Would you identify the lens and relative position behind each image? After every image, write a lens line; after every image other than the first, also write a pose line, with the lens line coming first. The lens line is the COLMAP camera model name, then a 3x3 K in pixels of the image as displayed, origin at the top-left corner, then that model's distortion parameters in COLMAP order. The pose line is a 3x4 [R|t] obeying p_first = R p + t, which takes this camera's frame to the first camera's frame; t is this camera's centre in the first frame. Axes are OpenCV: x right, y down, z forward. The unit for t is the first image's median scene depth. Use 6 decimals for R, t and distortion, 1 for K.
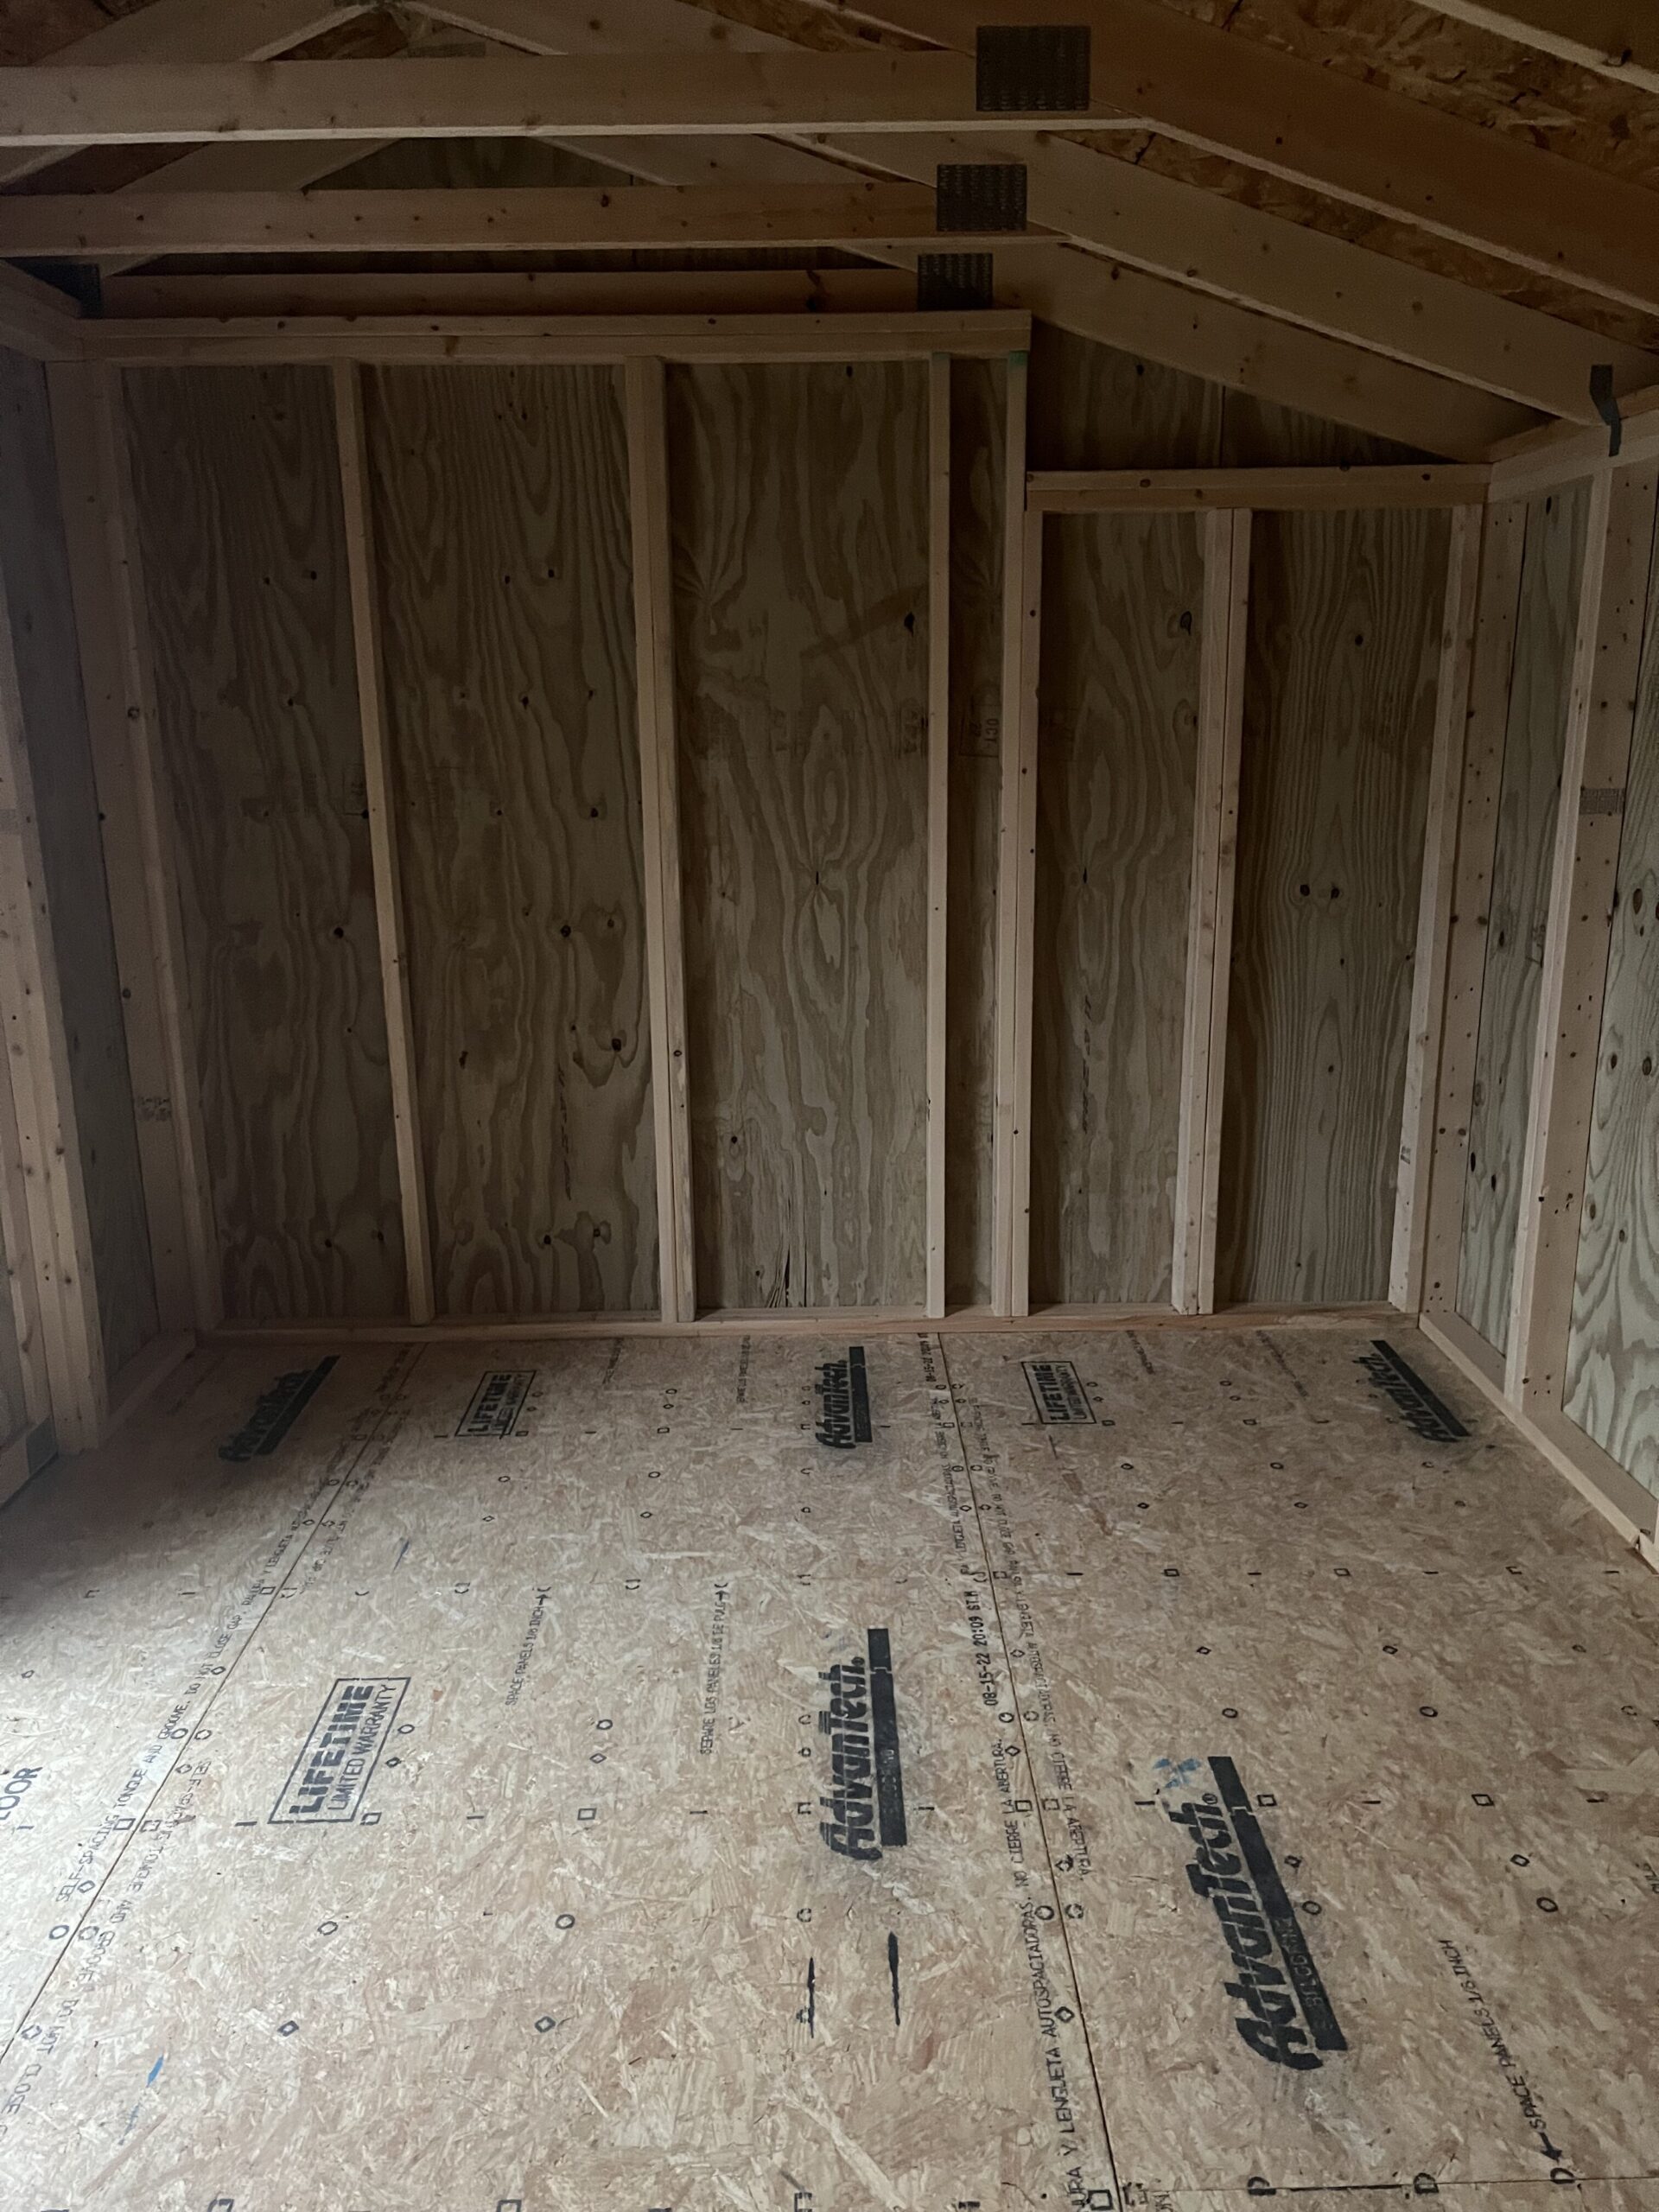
lens RADIAL K [[1650.7, 0, 837.7], [0, 1650.7, 1103.1], [0, 0, 1]] dist [0.006710, 0.000805]
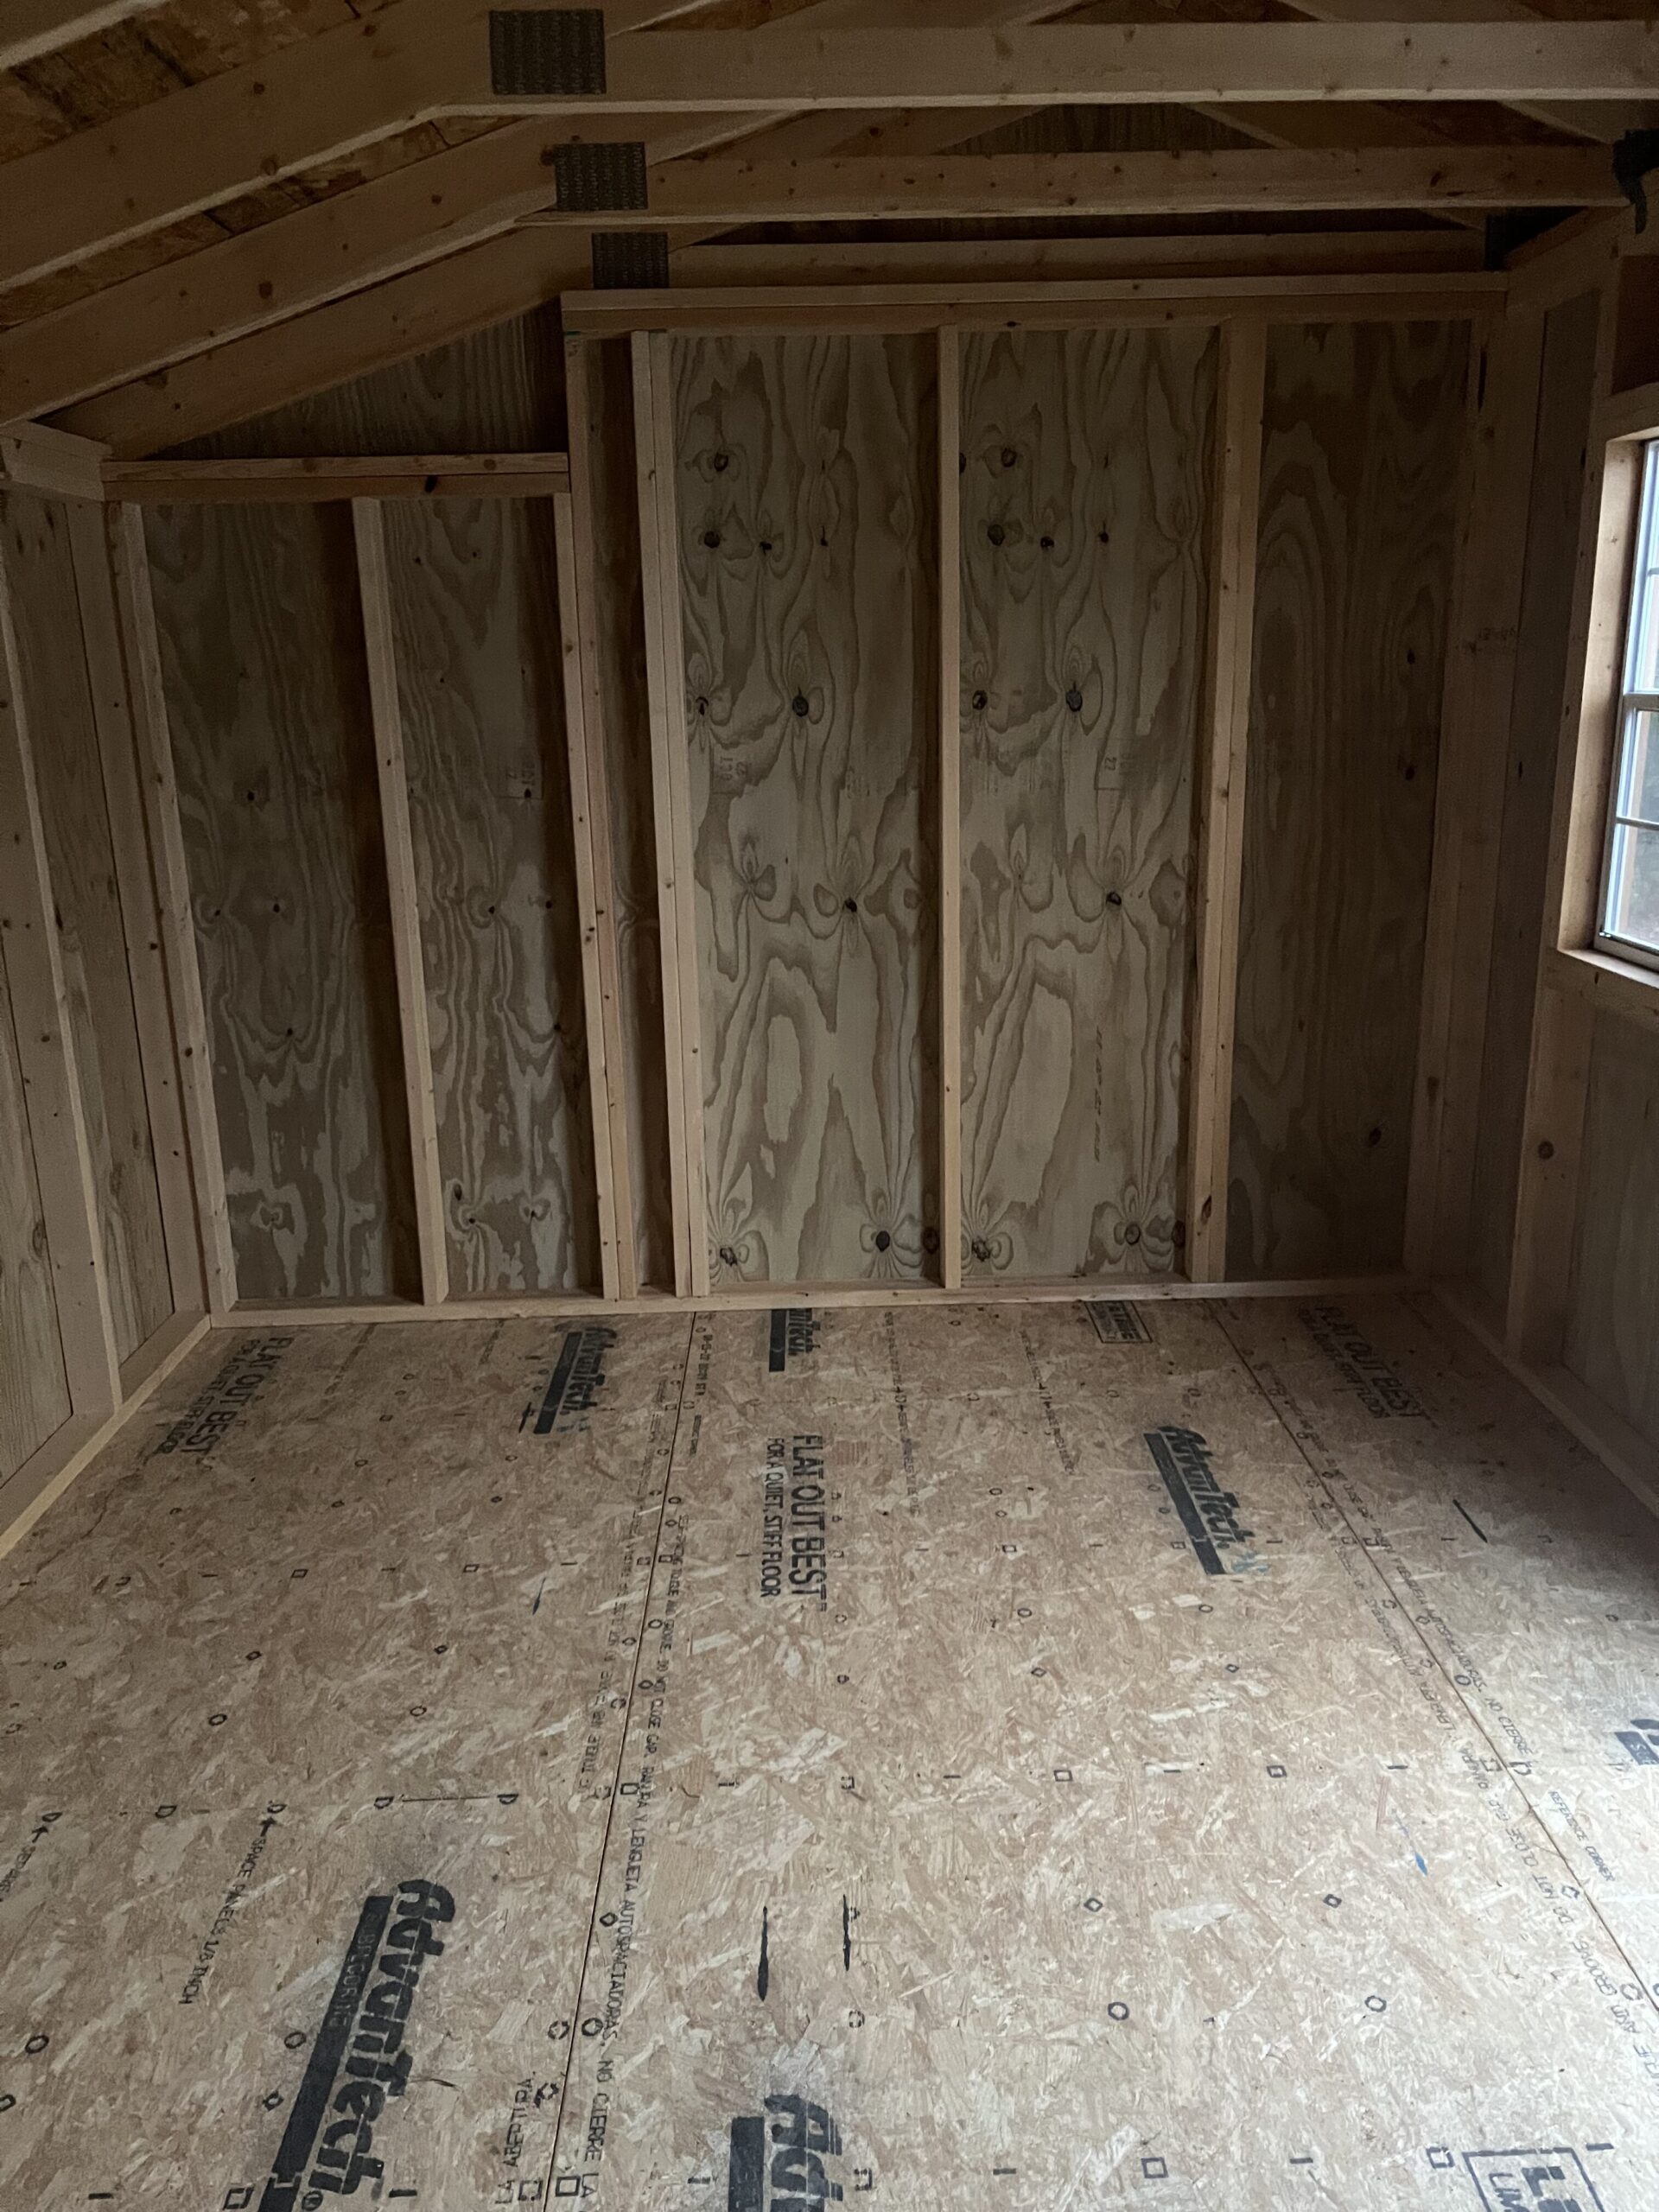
lens RADIAL K [[1650.7, 0, 833.8], [0, 1650.7, 1103.3], [0, 0, 1]] dist [0.006710, 0.000805]
pose [[-0.999551, 0.028616, 0.008897, -0.030359], [0.029294, 0.870476, 0.491338, -0.397257], [0.006315, 0.491378, -0.870924, 1.551466]]
